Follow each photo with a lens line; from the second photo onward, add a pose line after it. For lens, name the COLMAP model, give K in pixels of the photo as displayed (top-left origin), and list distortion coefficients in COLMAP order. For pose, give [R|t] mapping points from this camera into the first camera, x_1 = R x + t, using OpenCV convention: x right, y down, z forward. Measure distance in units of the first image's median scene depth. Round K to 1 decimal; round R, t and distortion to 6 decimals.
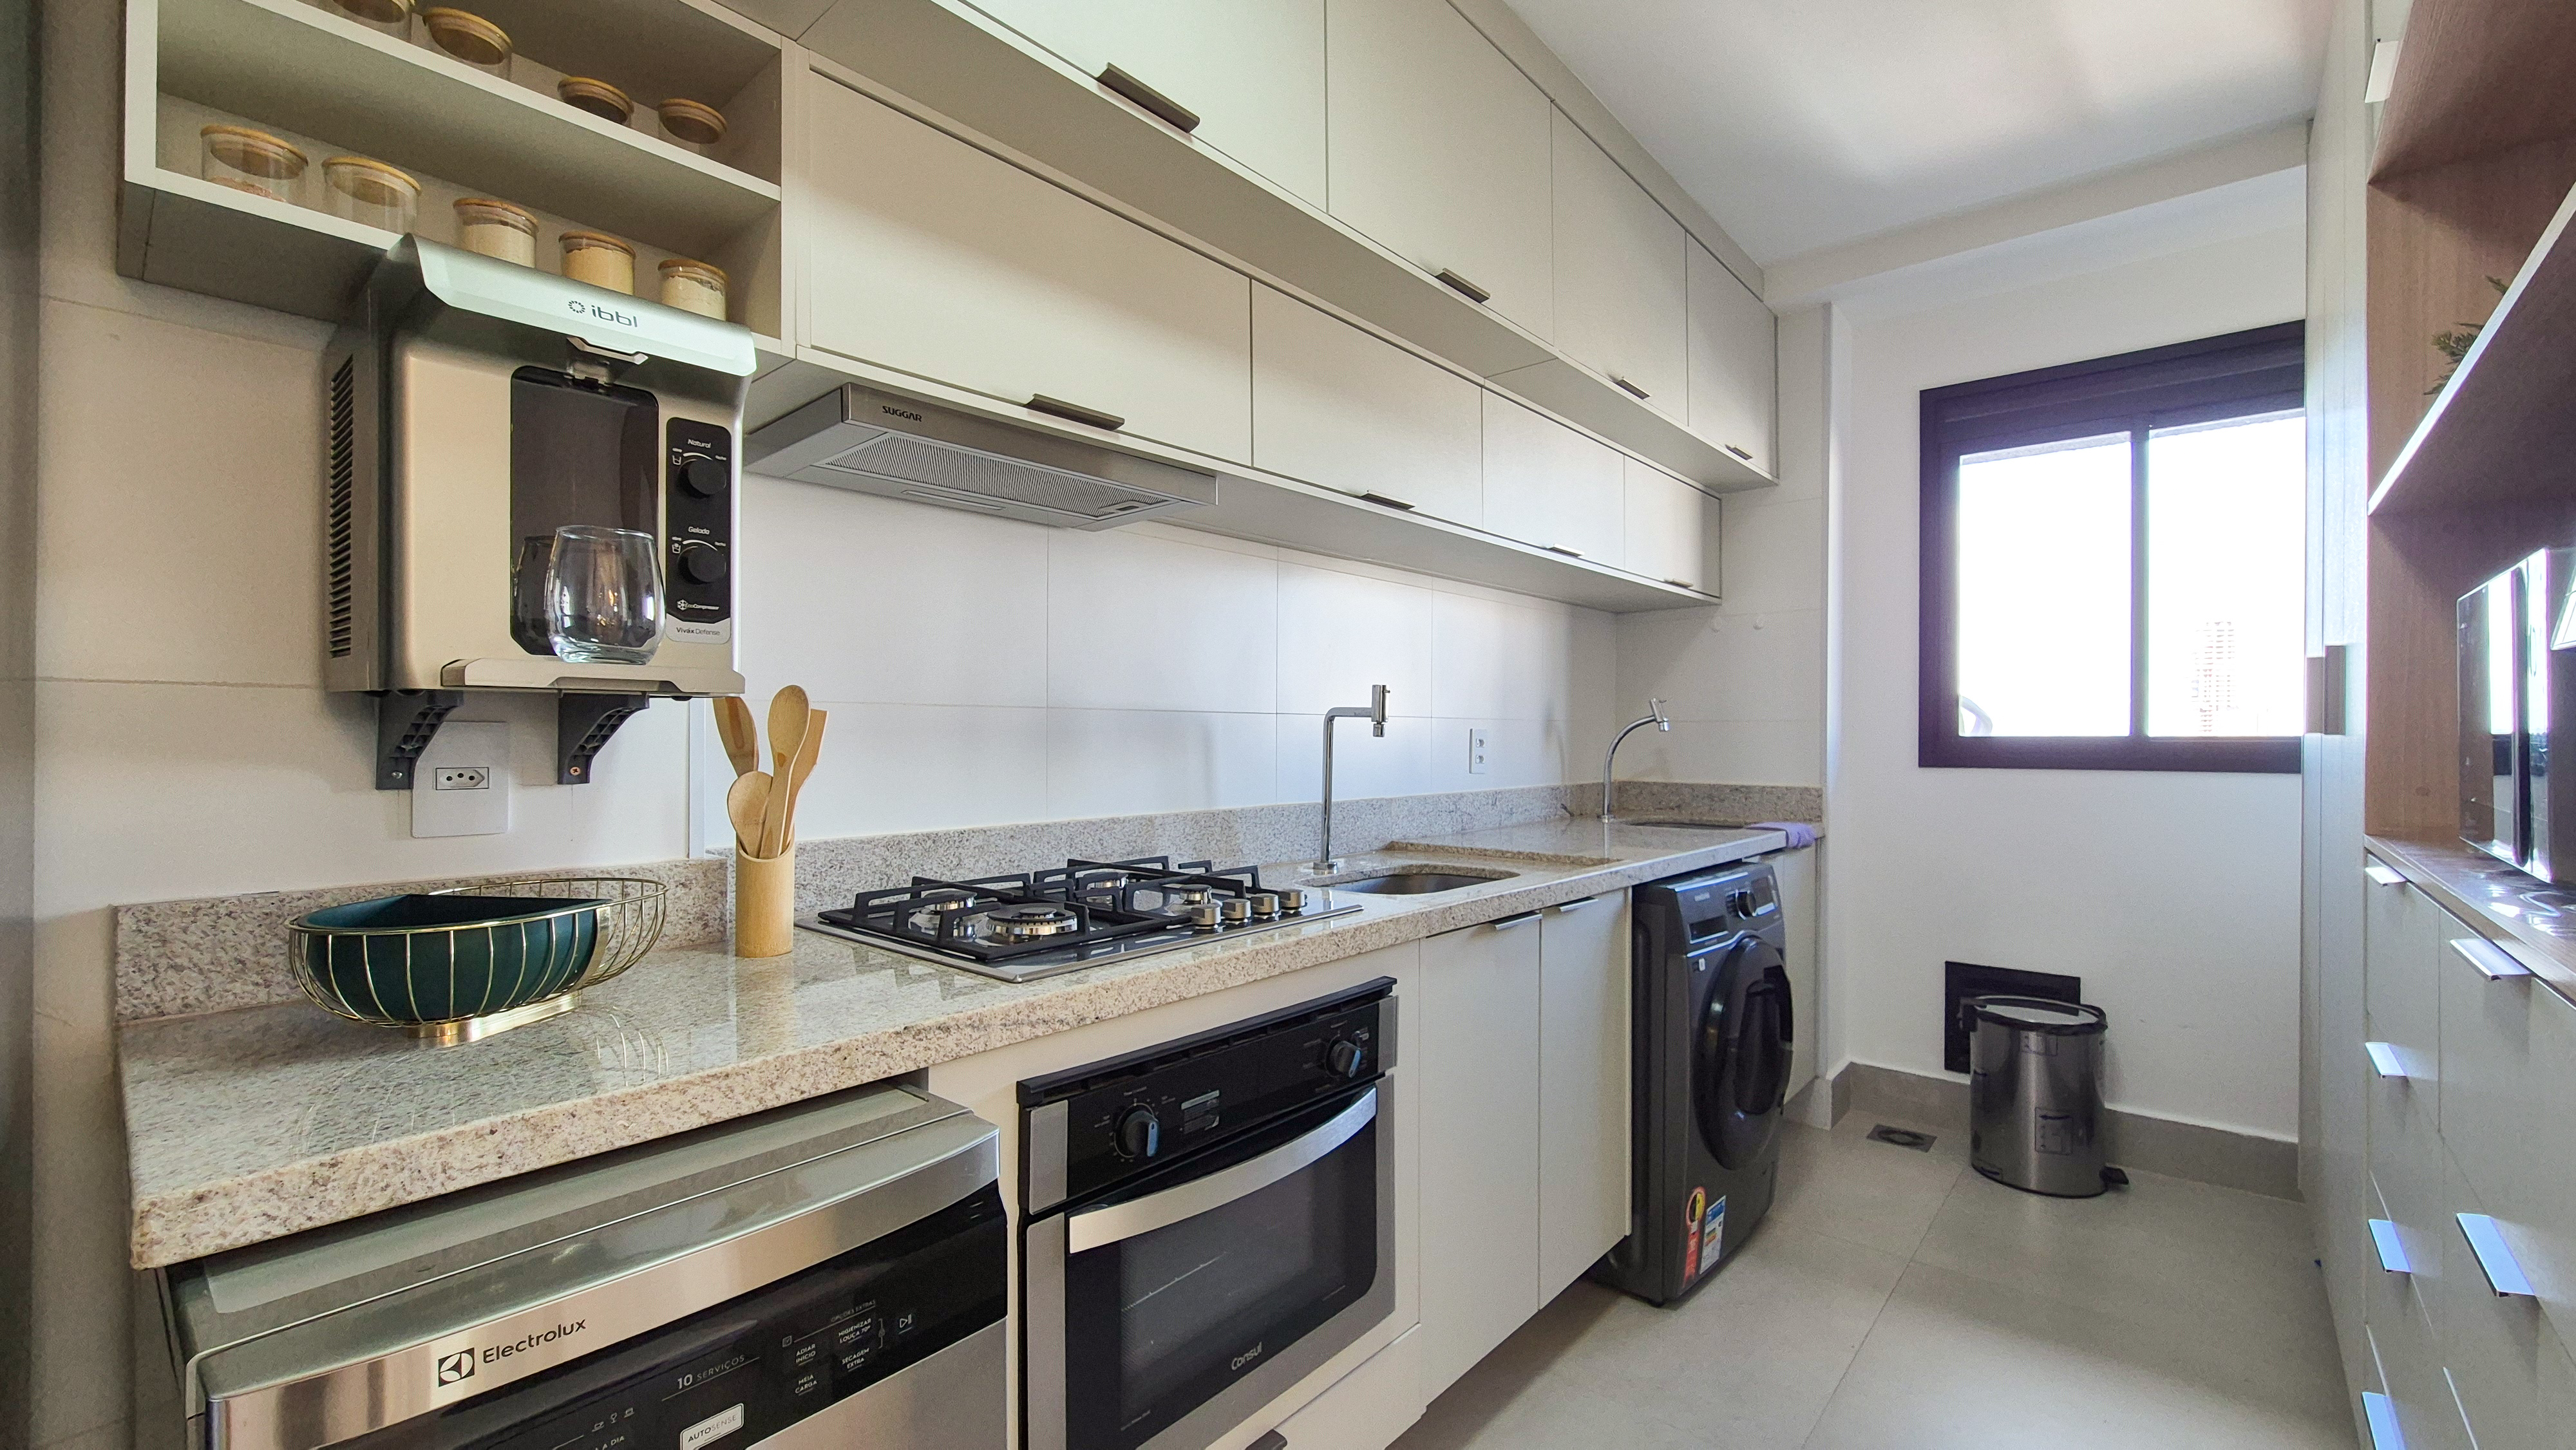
lens RADIAL K [[1085.7, 0, 1270.8], [0, 1085.7, 726.1], [0, 0, 1]] dist [-0.000883, 0.001388]
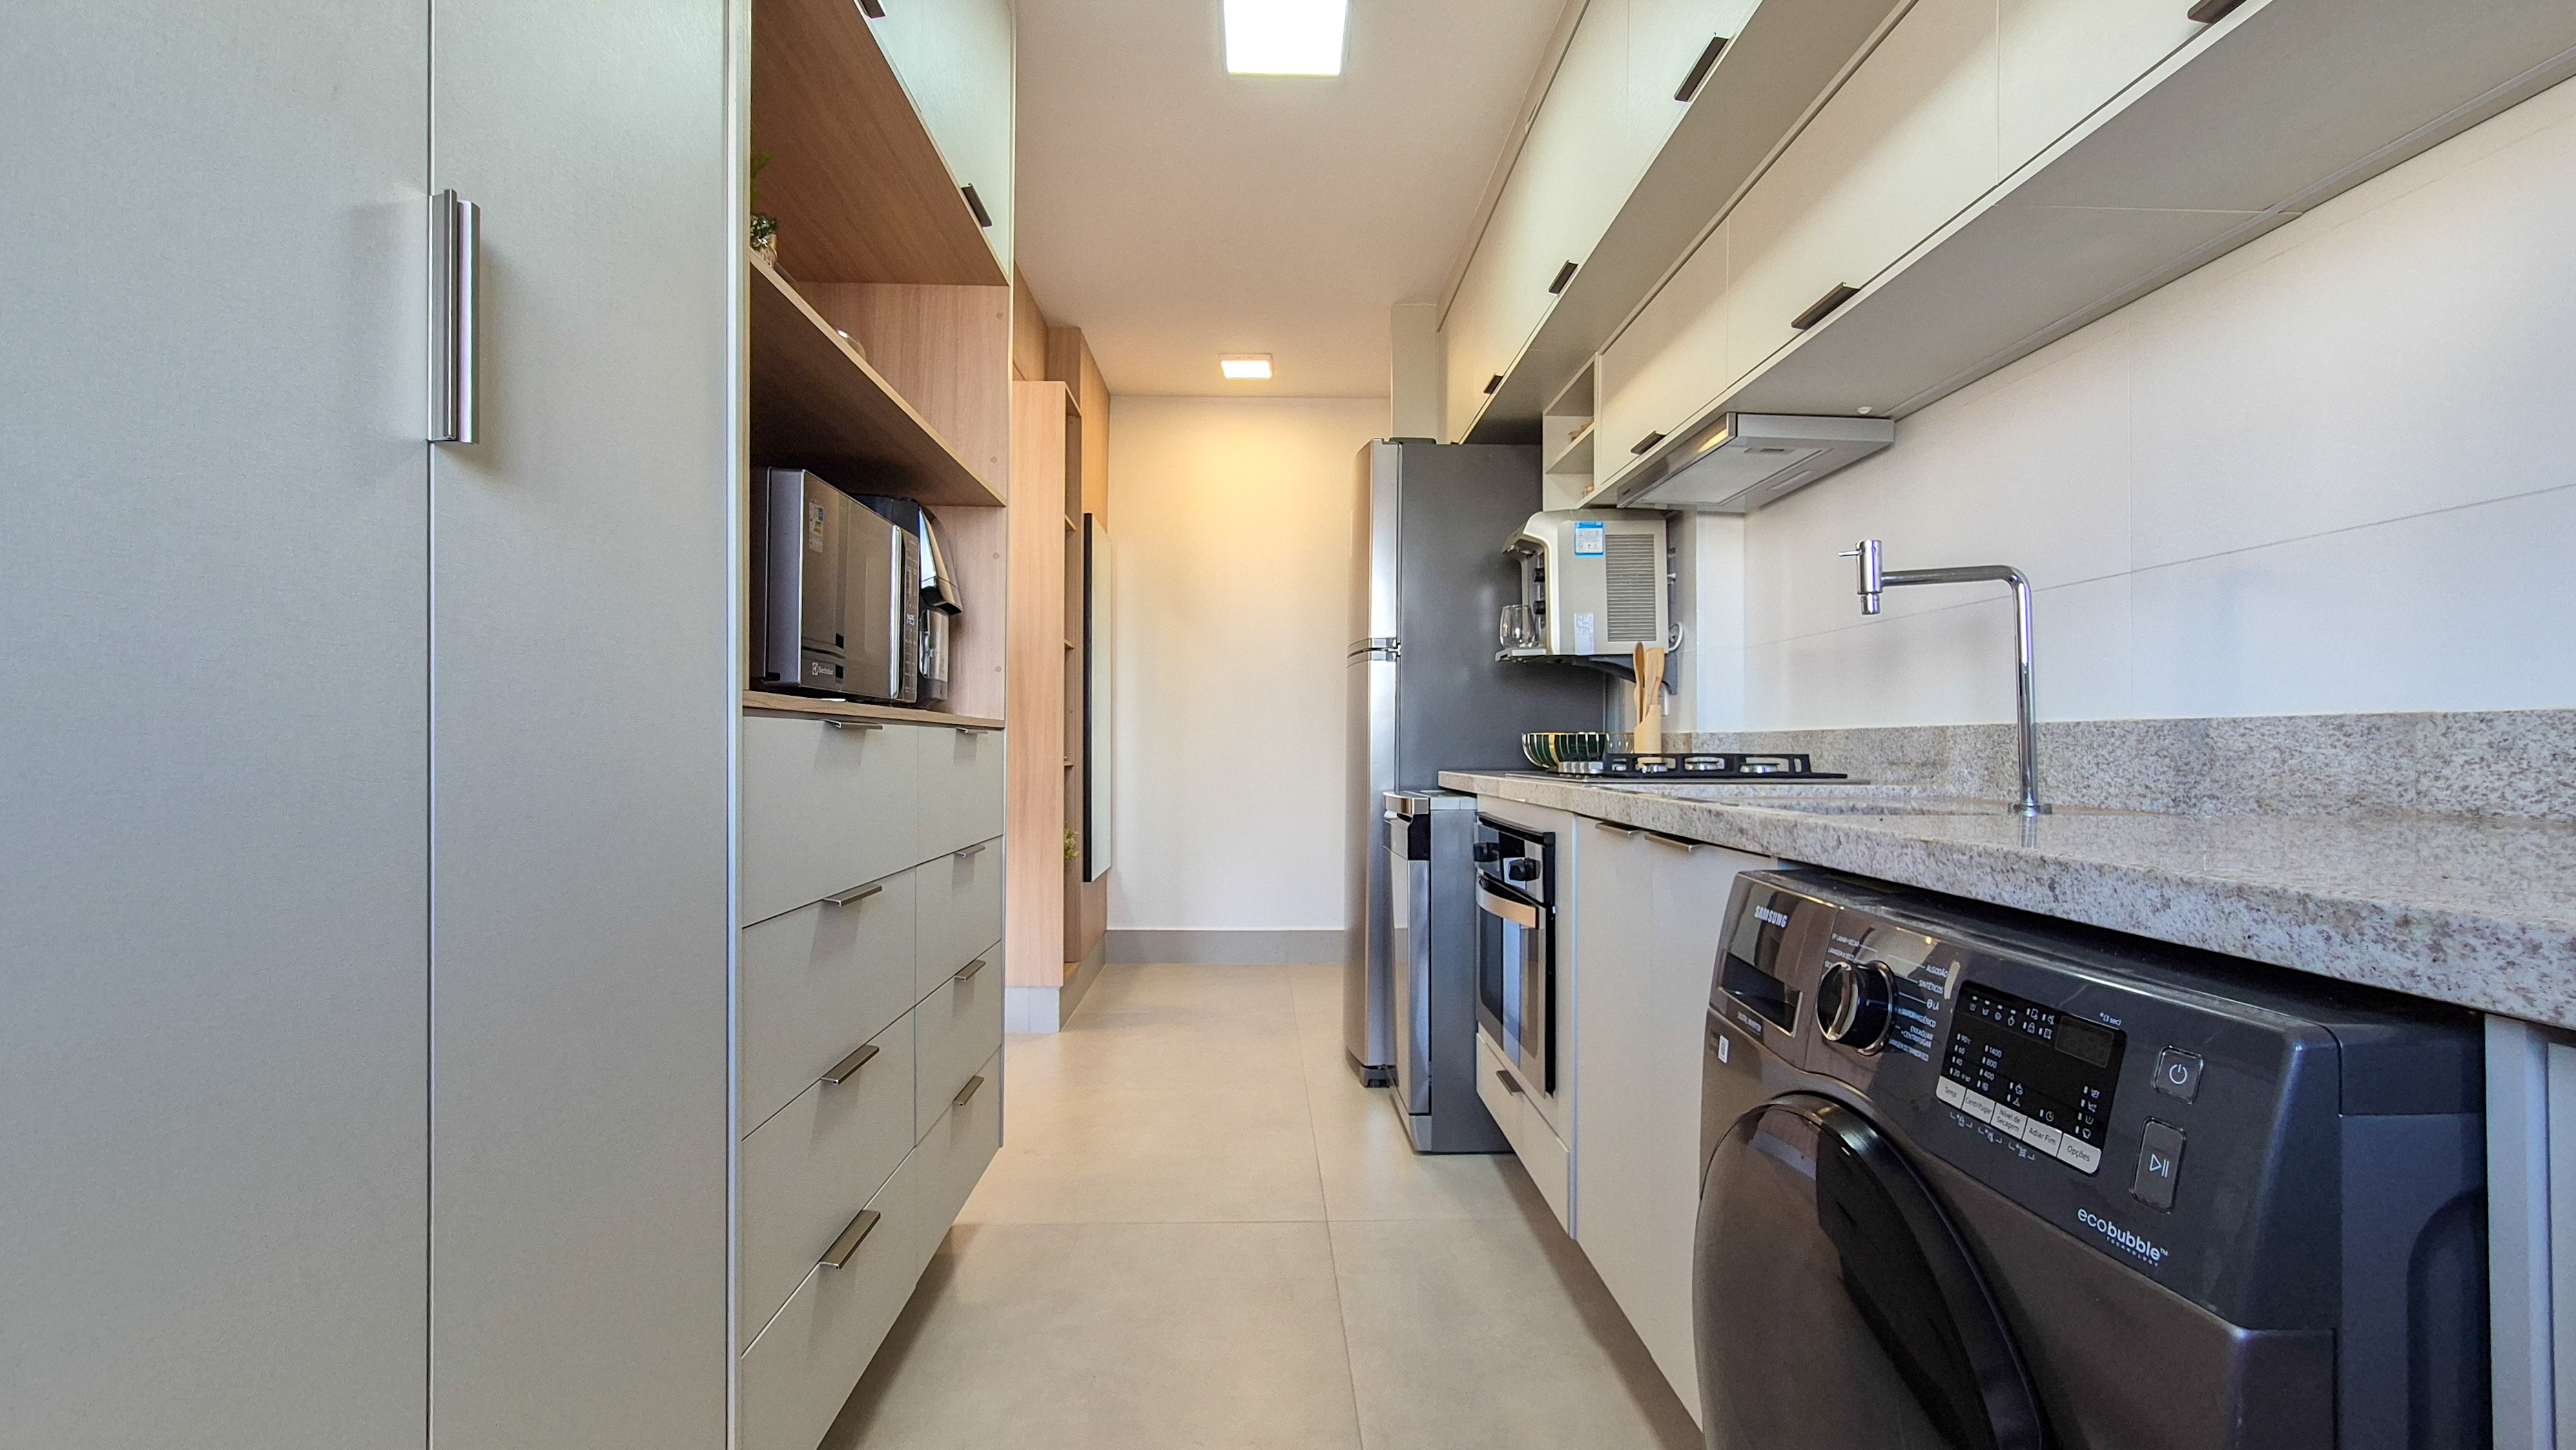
lens RADIAL K [[1085.7, 0, 1285.6], [0, 1085.7, 723.7], [0, 0, 1]] dist [-0.000883, 0.001388]
pose [[-0.730707, -0.016319, -0.682496, 1.026810], [-0.001001, 0.999739, -0.022832, 0.117567], [0.682691, -0.016001, -0.730532, 1.475752]]
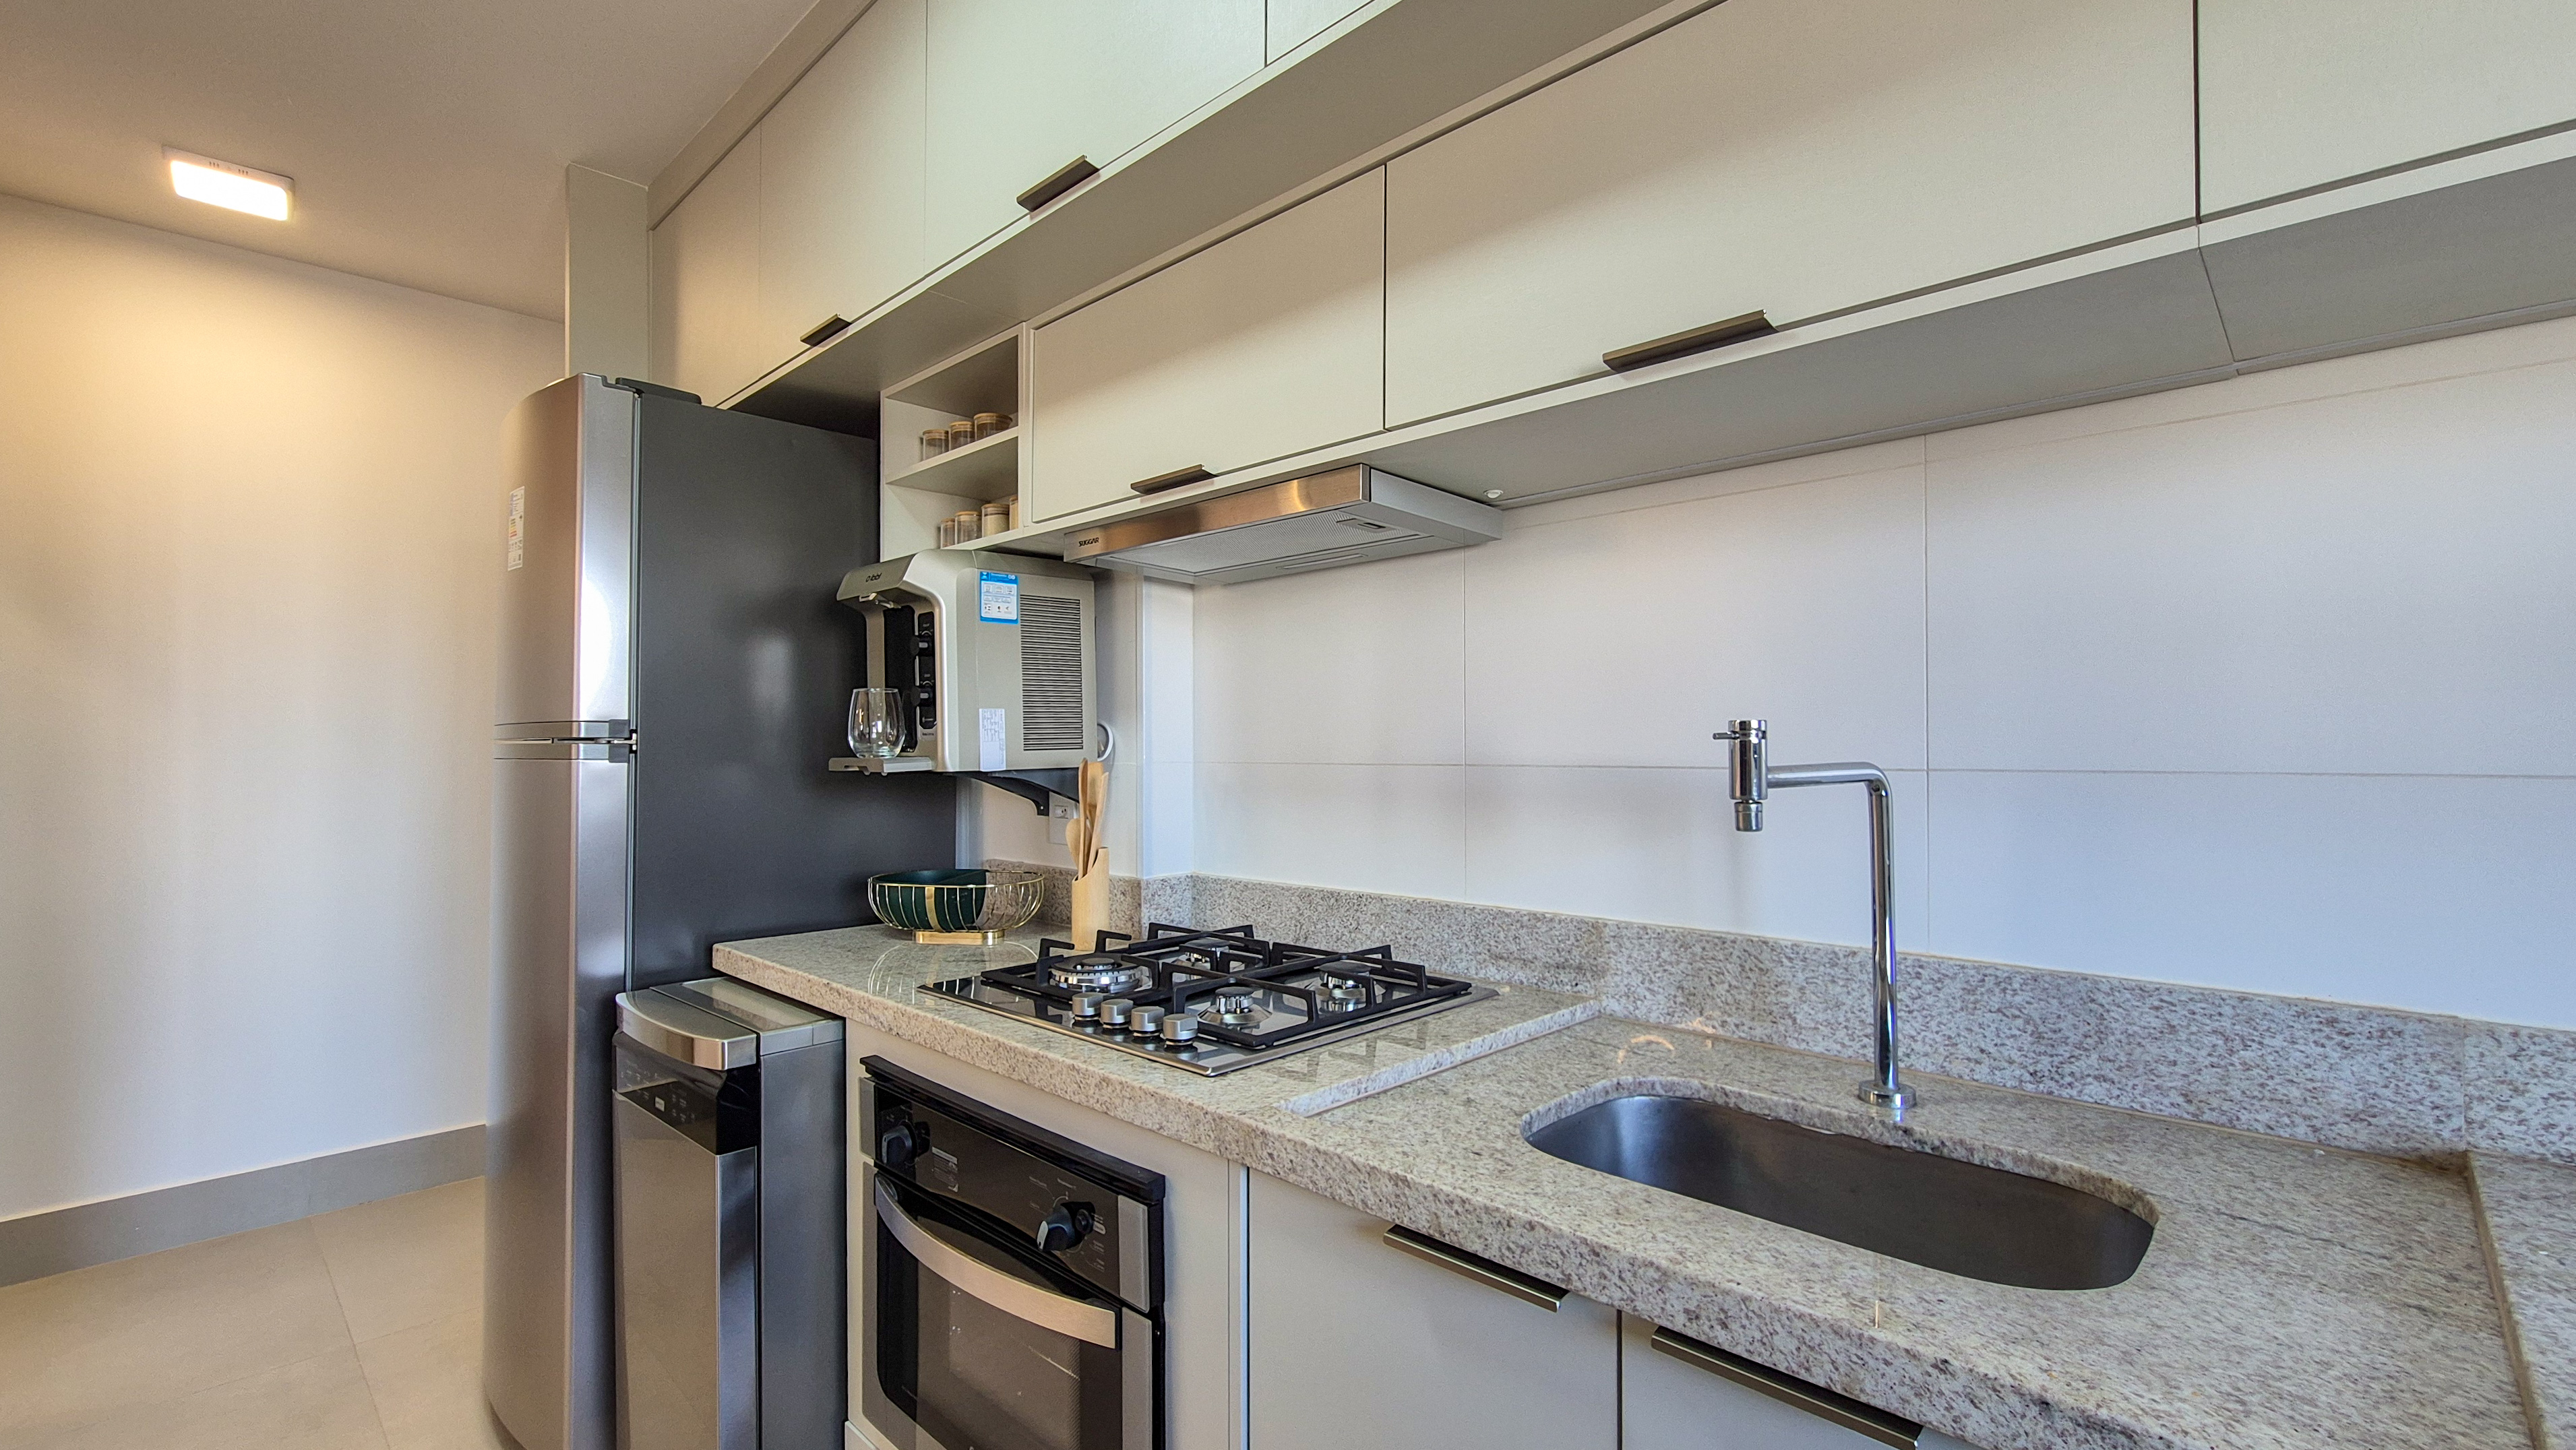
lens RADIAL K [[1085.7, 0, 1263.7], [0, 1085.7, 734.5], [0, 0, 1]] dist [-0.000883, 0.001388]
pose [[-0.053490, -0.016339, -0.998435, 0.681656], [0.011666, 0.999788, -0.016986, -0.030383], [0.998500, -0.012556, -0.053288, 0.951989]]
